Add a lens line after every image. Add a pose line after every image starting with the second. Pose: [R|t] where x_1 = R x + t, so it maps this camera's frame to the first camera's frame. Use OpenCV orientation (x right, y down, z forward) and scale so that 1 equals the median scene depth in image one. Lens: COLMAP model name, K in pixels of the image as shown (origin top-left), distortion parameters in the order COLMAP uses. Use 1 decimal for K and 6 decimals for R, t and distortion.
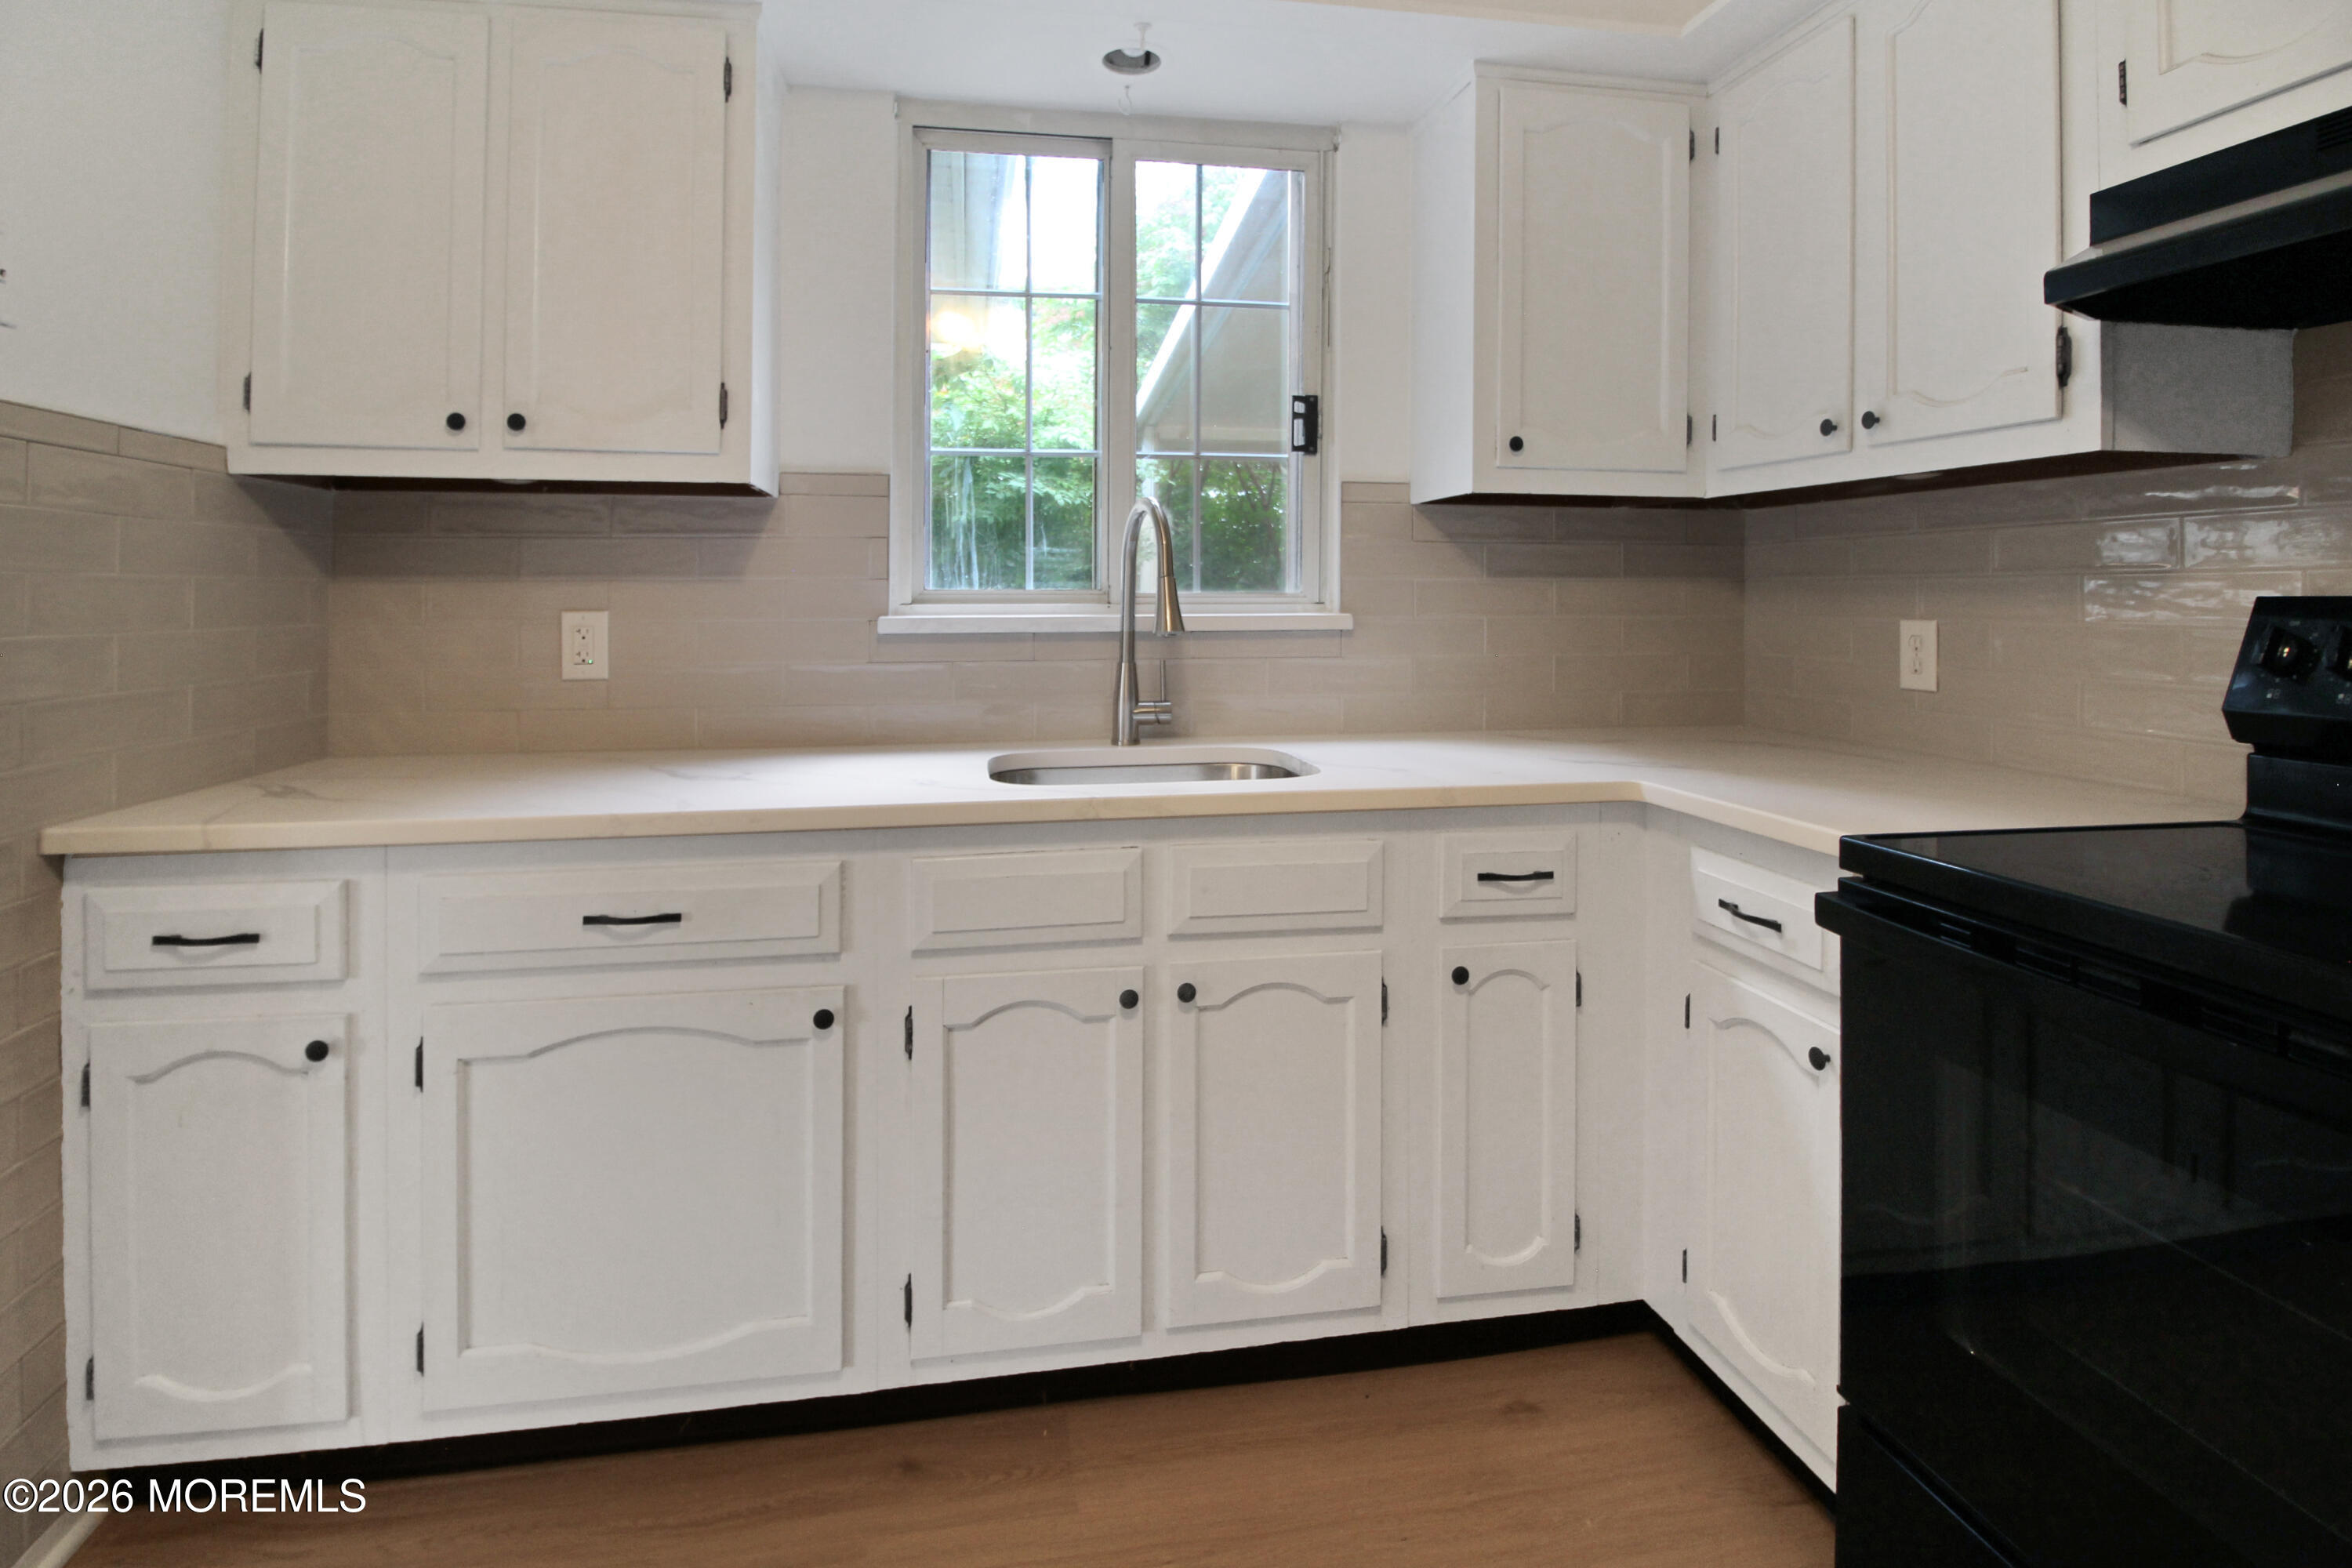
lens RADIAL K [[1162.5, 0, 1156.2], [0, 1162.5, 578.7], [0, 0, 1]] dist [-0.002938, -0.008044]
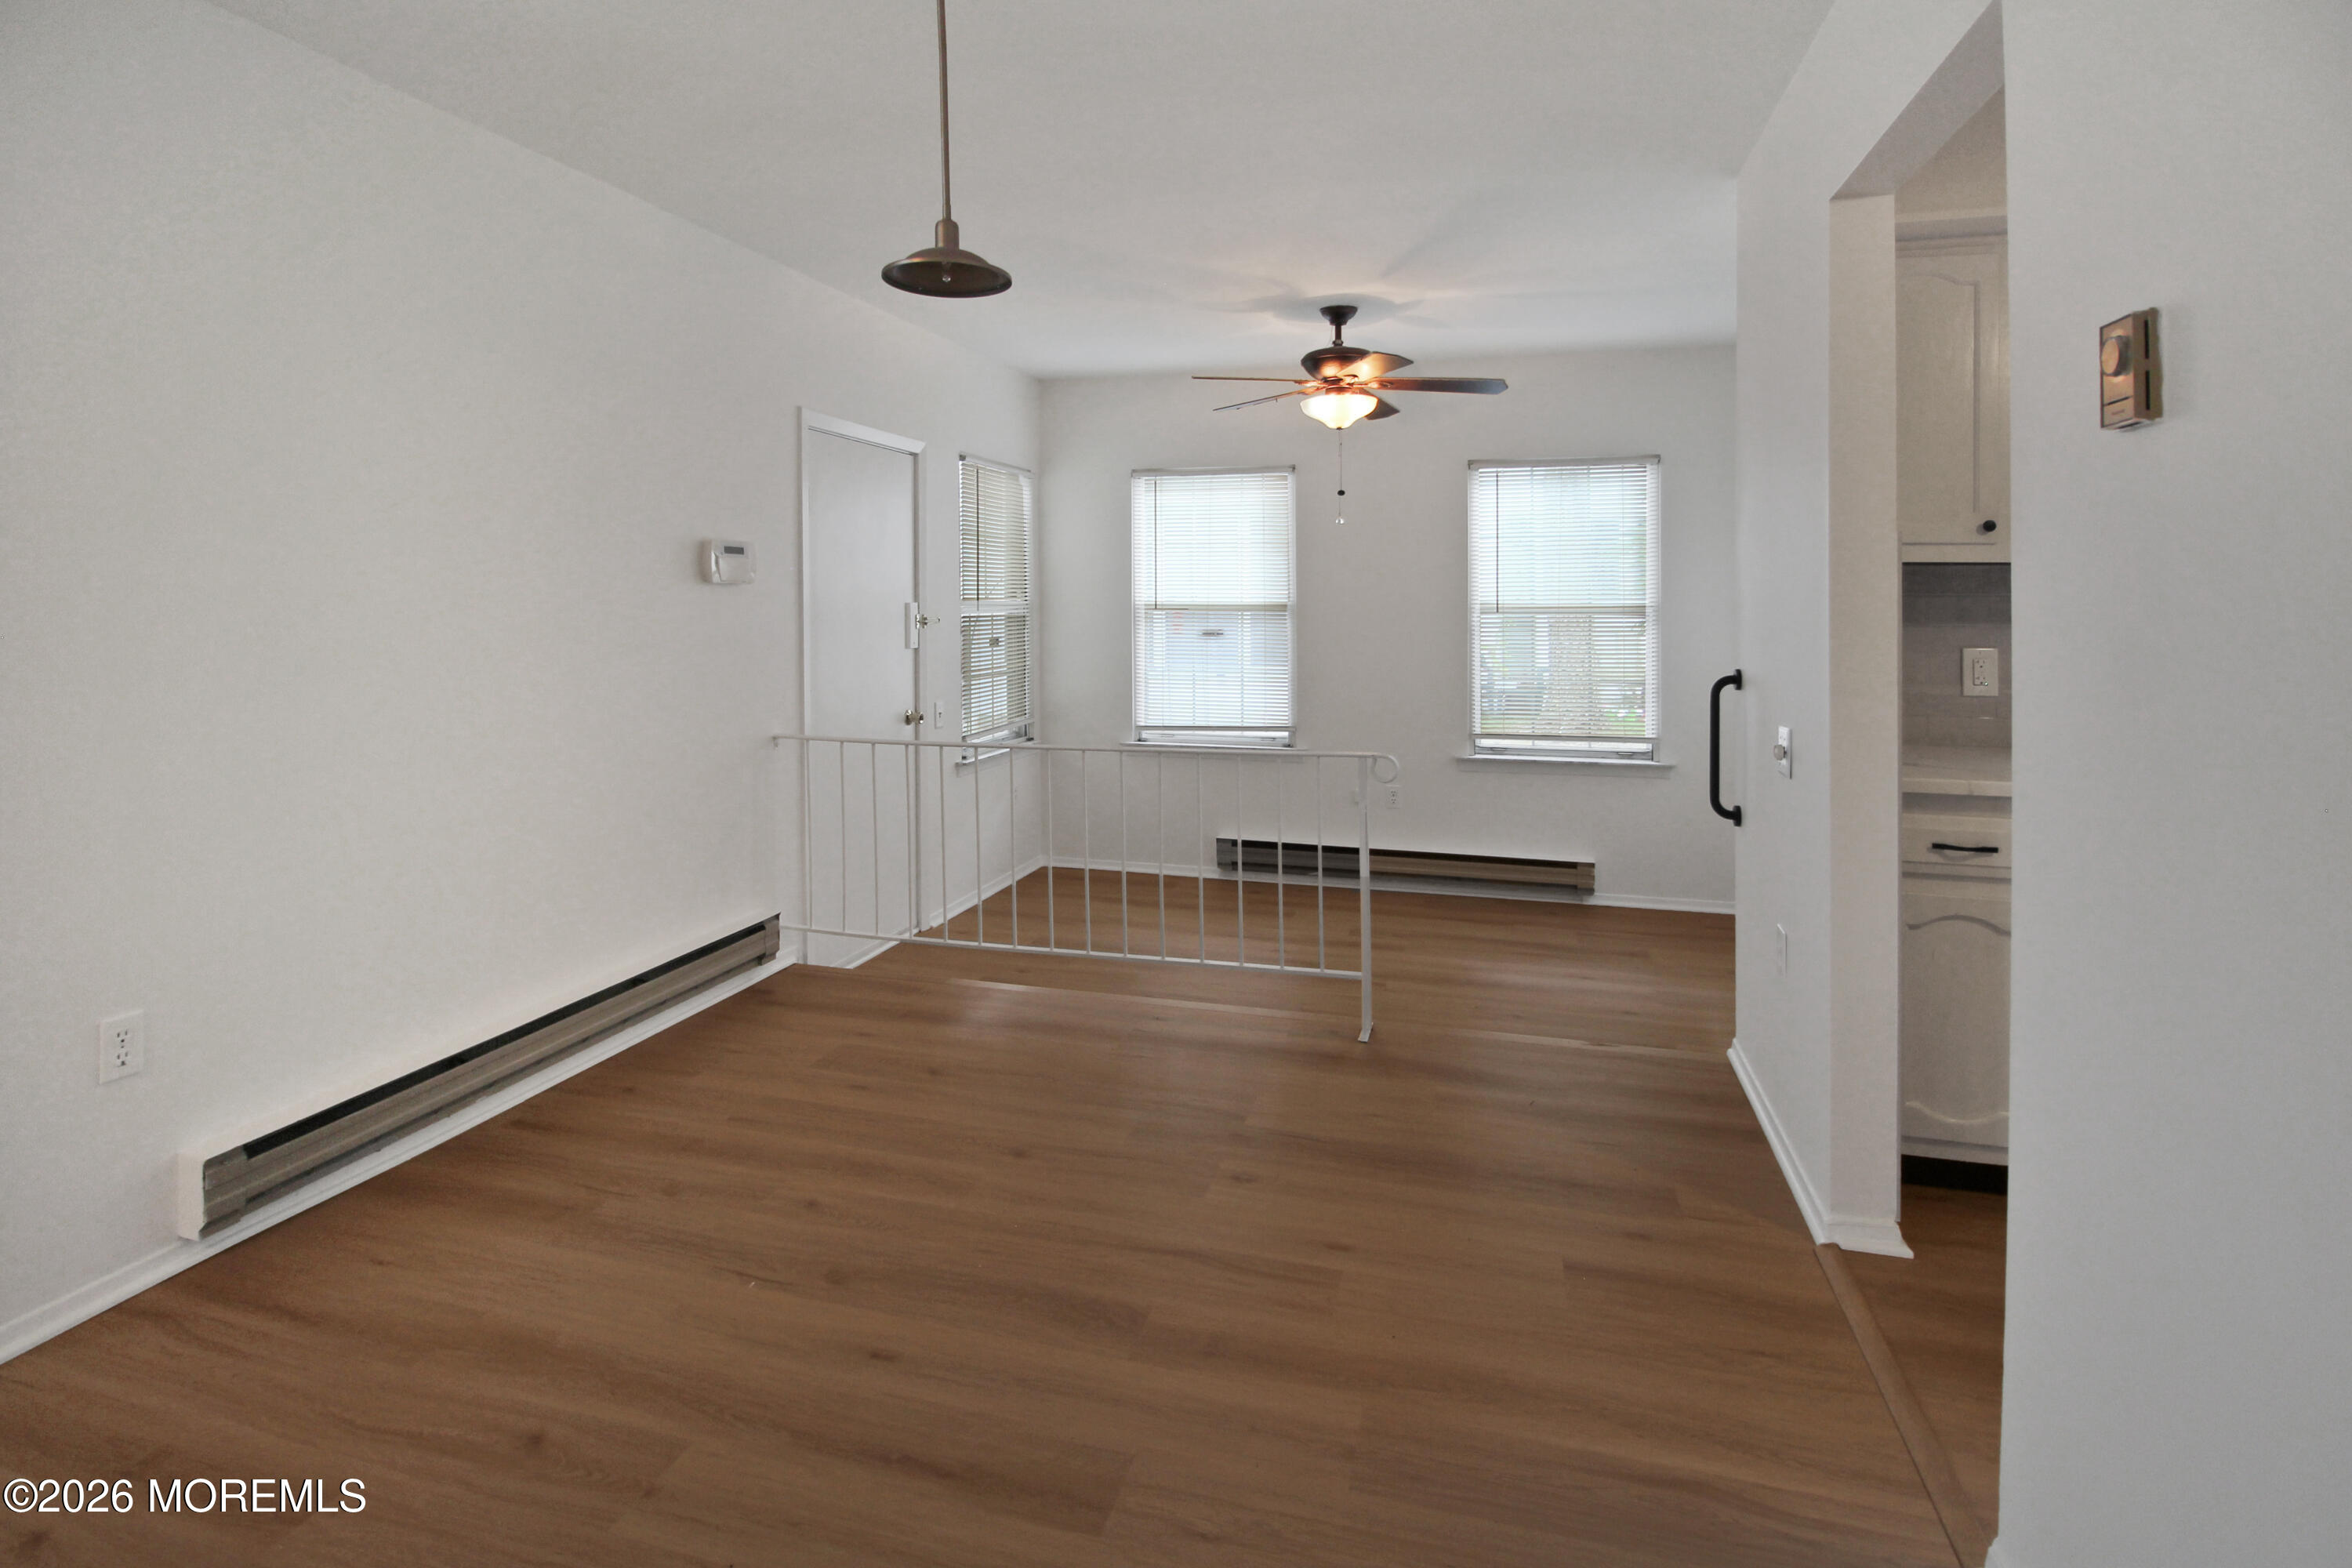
lens RADIAL K [[1162.5, 0, 1177.0], [0, 1162.5, 617.6], [0, 0, 1]] dist [-0.002938, -0.008044]
pose [[0.903177, 0.009216, -0.429169, -0.939972], [0.001095, 0.999717, 0.023771, -0.055734], [0.429266, -0.021939, 0.902912, -0.843986]]
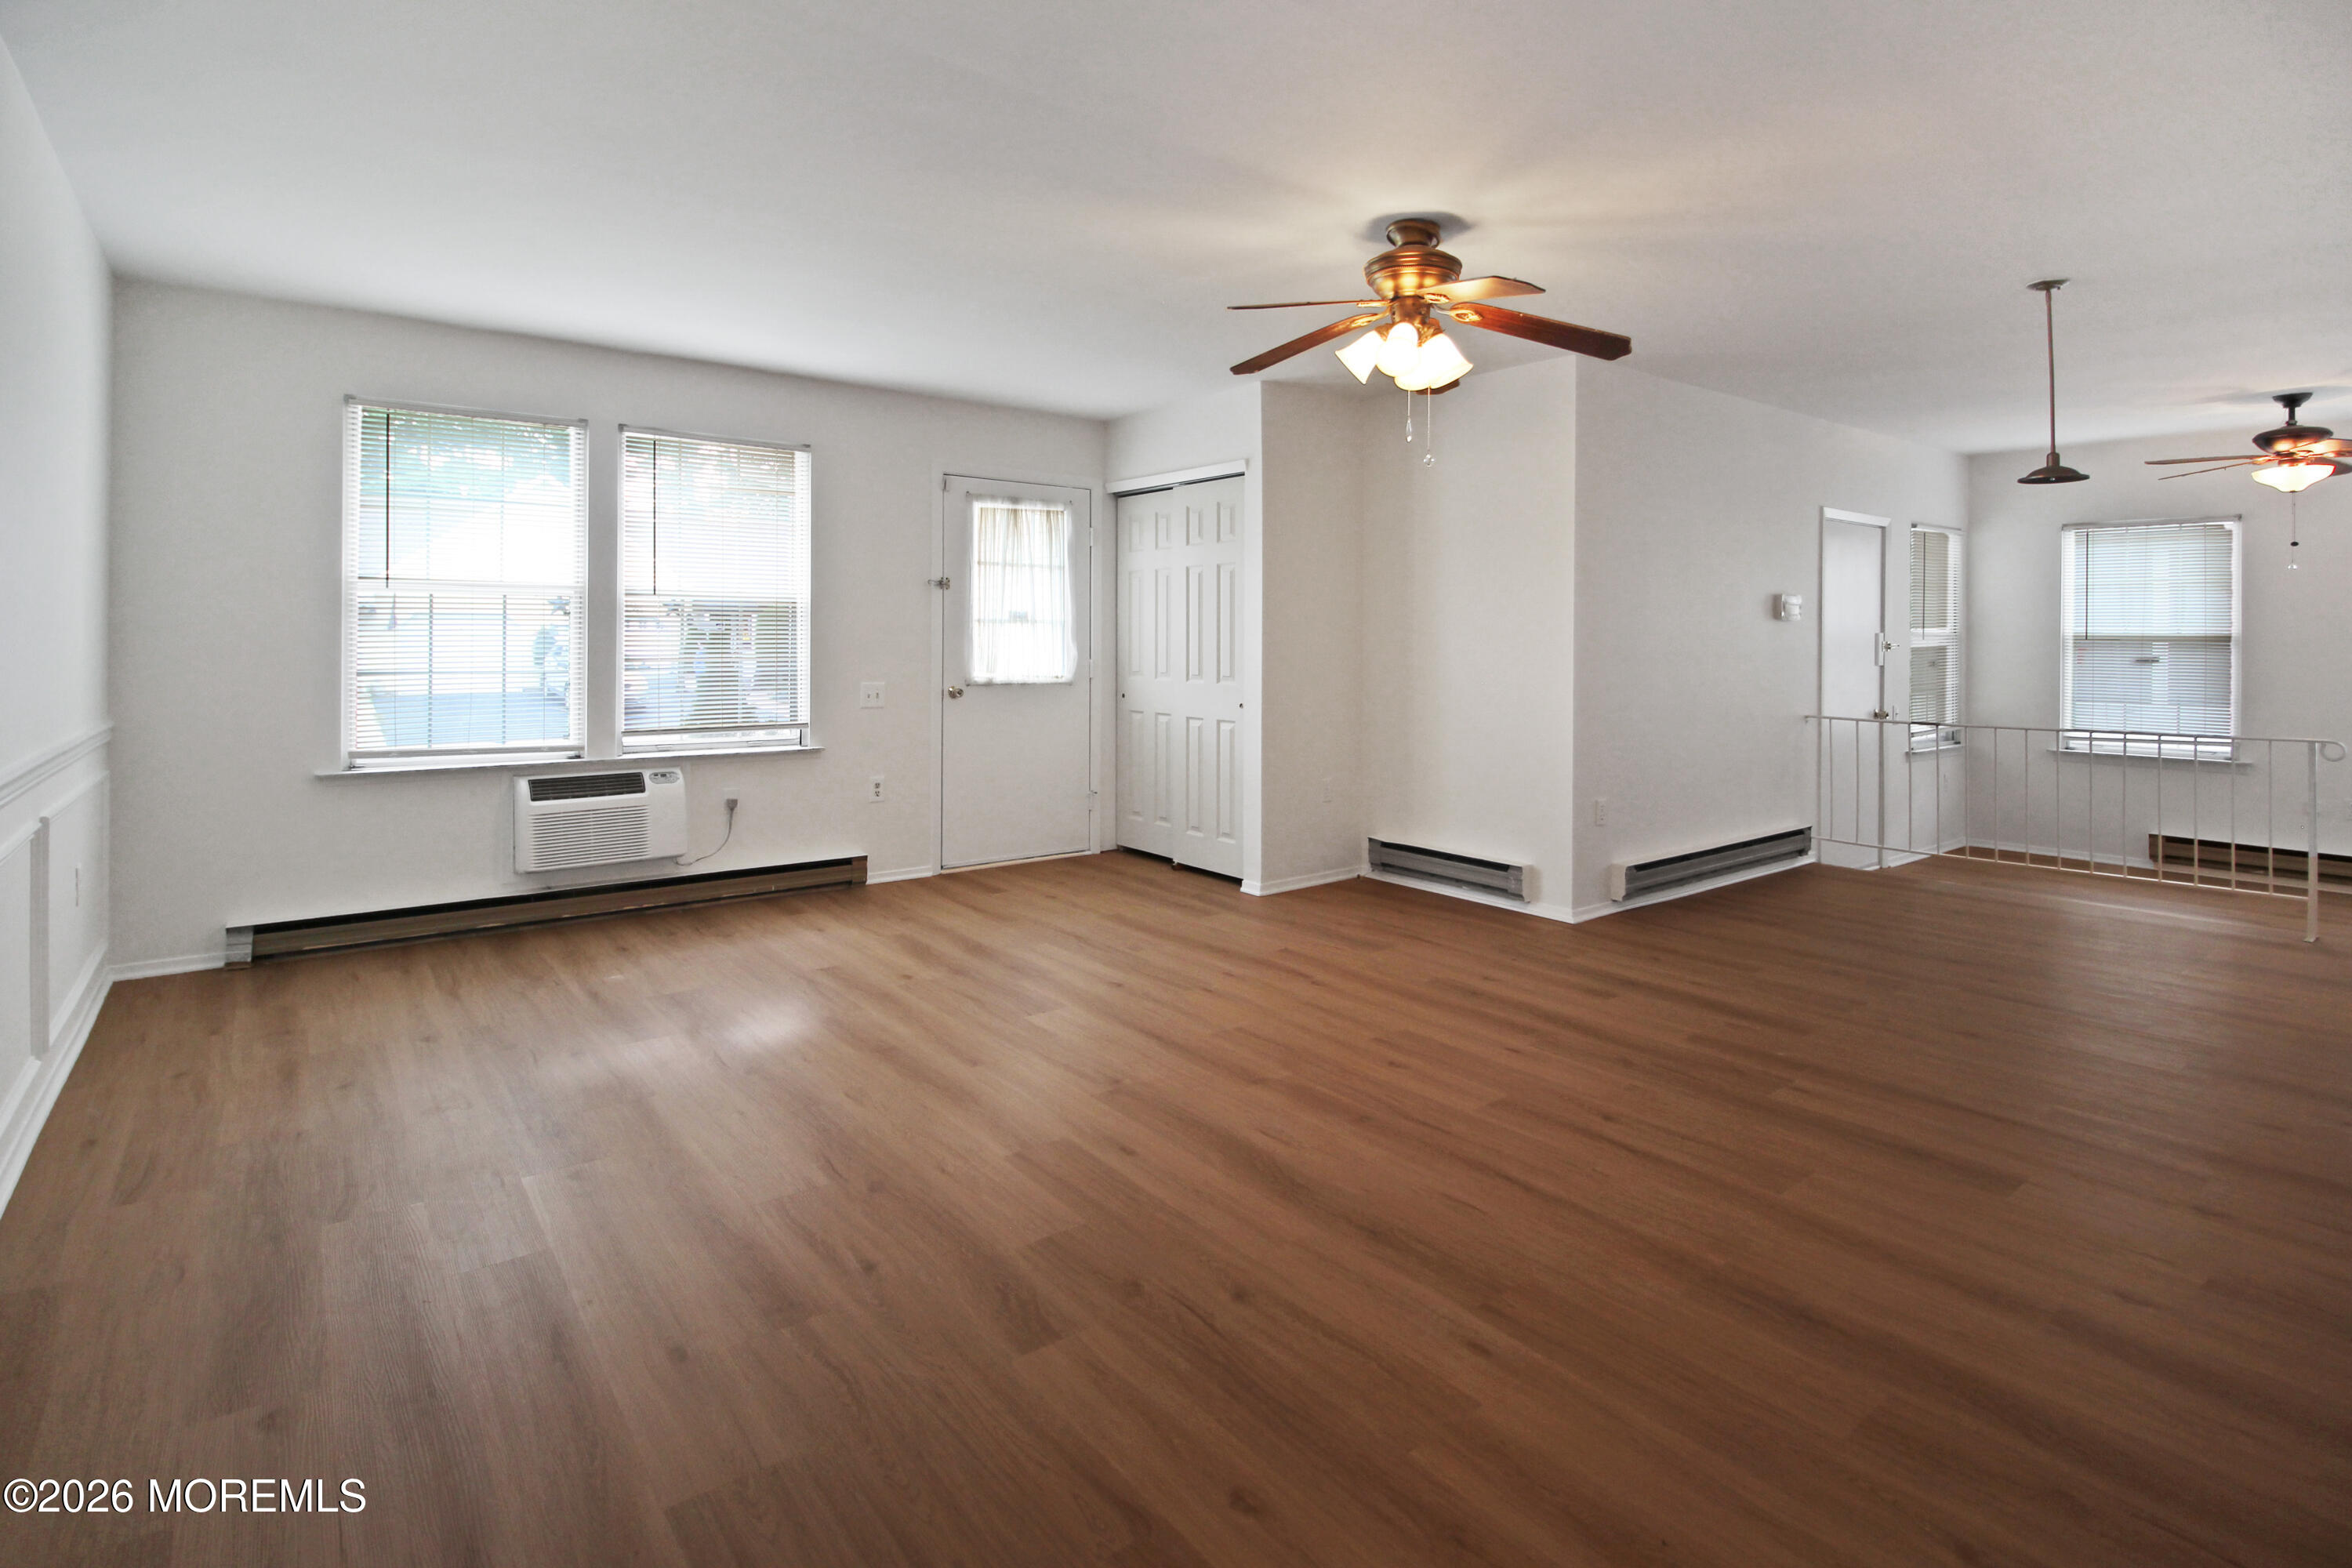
lens RADIAL K [[1162.5, 0, 1157.3], [0, 1162.5, 656.5], [0, 0, 1]] dist [-0.002938, -0.008044]
pose [[0.470209, 0.017664, -0.882378, -0.372157], [0.003864, 0.999749, 0.022073, -0.041675], [0.882546, -0.013788, 0.470023, -2.674866]]
